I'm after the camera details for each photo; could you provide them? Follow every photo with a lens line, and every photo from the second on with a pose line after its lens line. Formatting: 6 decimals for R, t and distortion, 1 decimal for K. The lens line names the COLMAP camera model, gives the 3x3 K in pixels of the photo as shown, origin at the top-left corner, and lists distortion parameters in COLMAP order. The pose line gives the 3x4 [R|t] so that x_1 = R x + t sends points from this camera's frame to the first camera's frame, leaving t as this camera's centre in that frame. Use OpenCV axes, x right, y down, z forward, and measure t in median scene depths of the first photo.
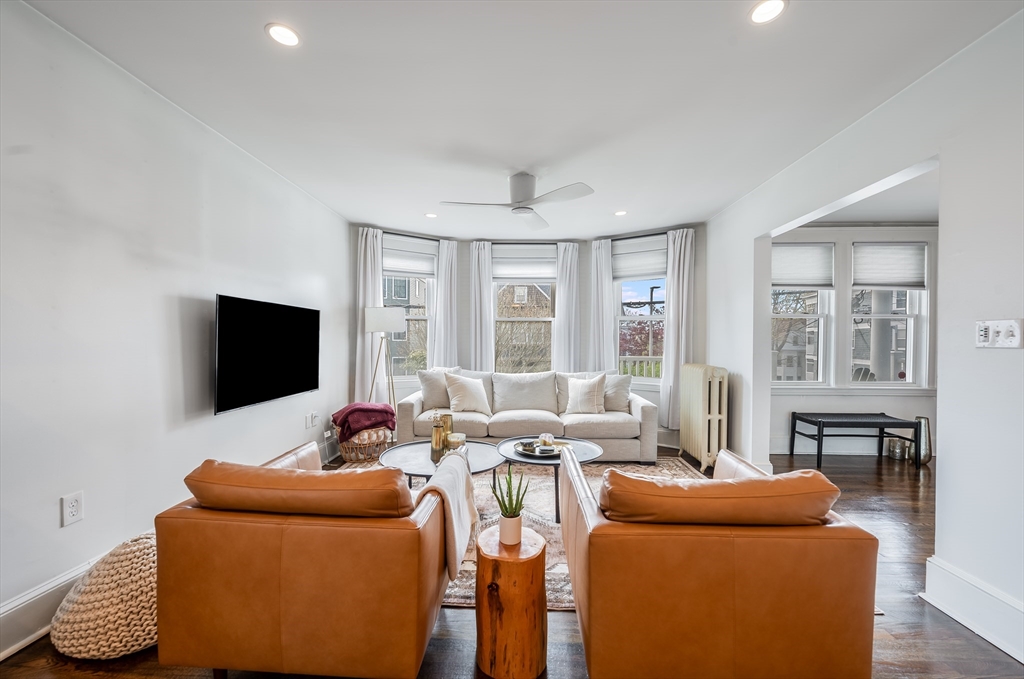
lens RADIAL K [[411.5, 0, 510.6], [0, 411.5, 346.3], [0, 0, 1]] dist [0.001460, 0.000247]
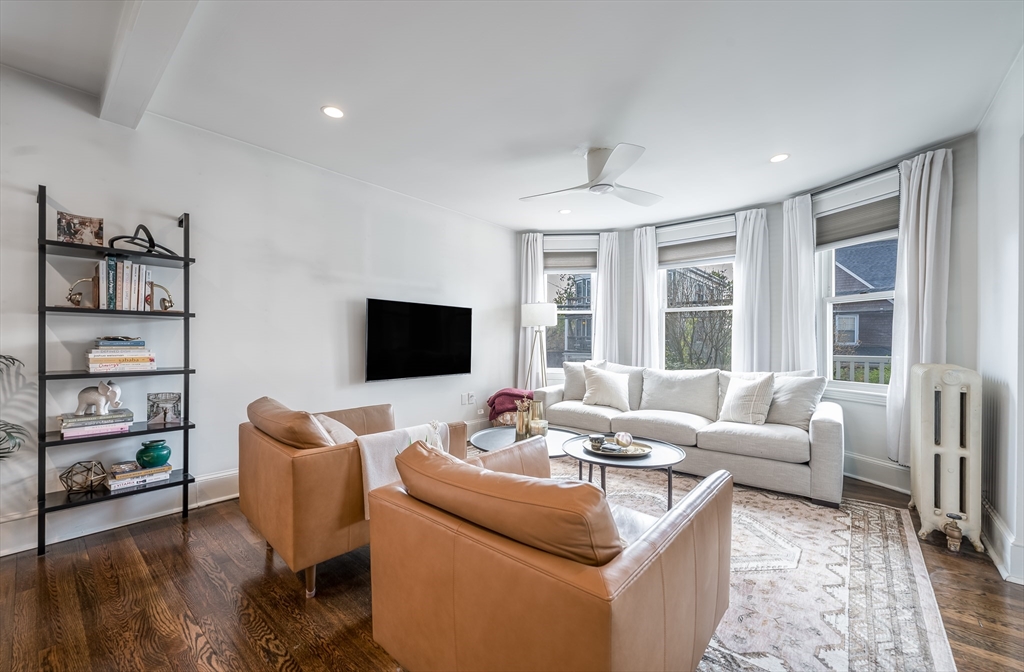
lens RADIAL K [[404.5, 0, 510.9], [0, 404.5, 344.5], [0, 0, 1]] dist [-0.001361, -0.000146]
pose [[0.784862, 0.004087, -0.619657, 0.341535], [-0.009021, 0.999948, -0.004830, 0.022746], [0.619605, 0.009381, 0.784858, 0.128677]]
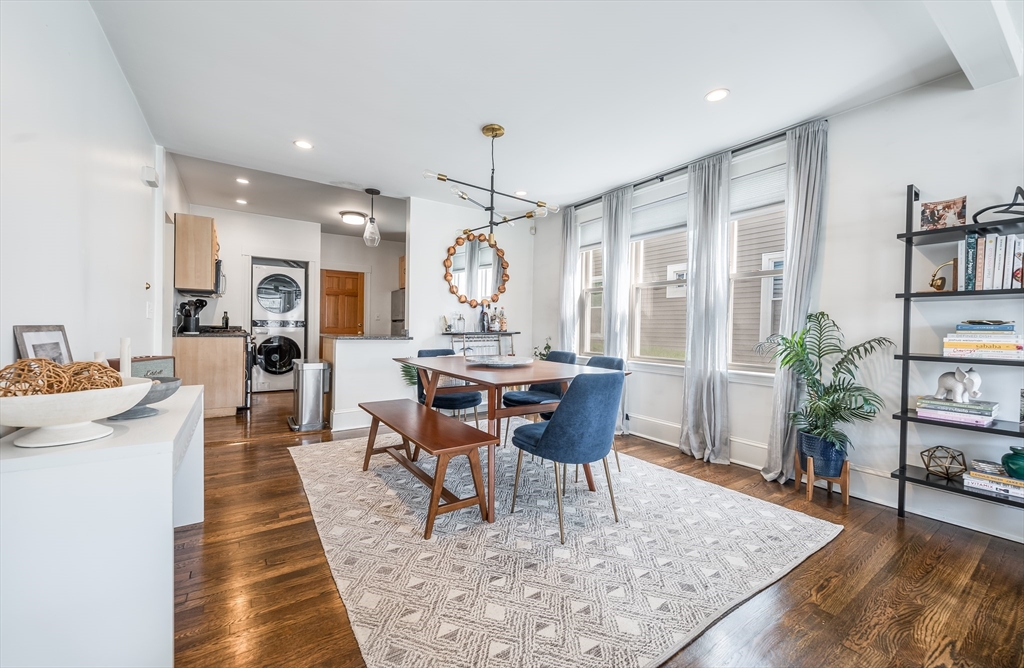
lens RADIAL K [[406.3, 0, 512.0], [0, 406.3, 334.0], [0, 0, 1]] dist [-0.000271, -0.000061]
pose [[-0.807244, -0.007552, -0.590169, 0.343418], [-0.023574, 0.999533, 0.019454, 0.035695], [0.589747, 0.029617, -0.807045, 0.299191]]
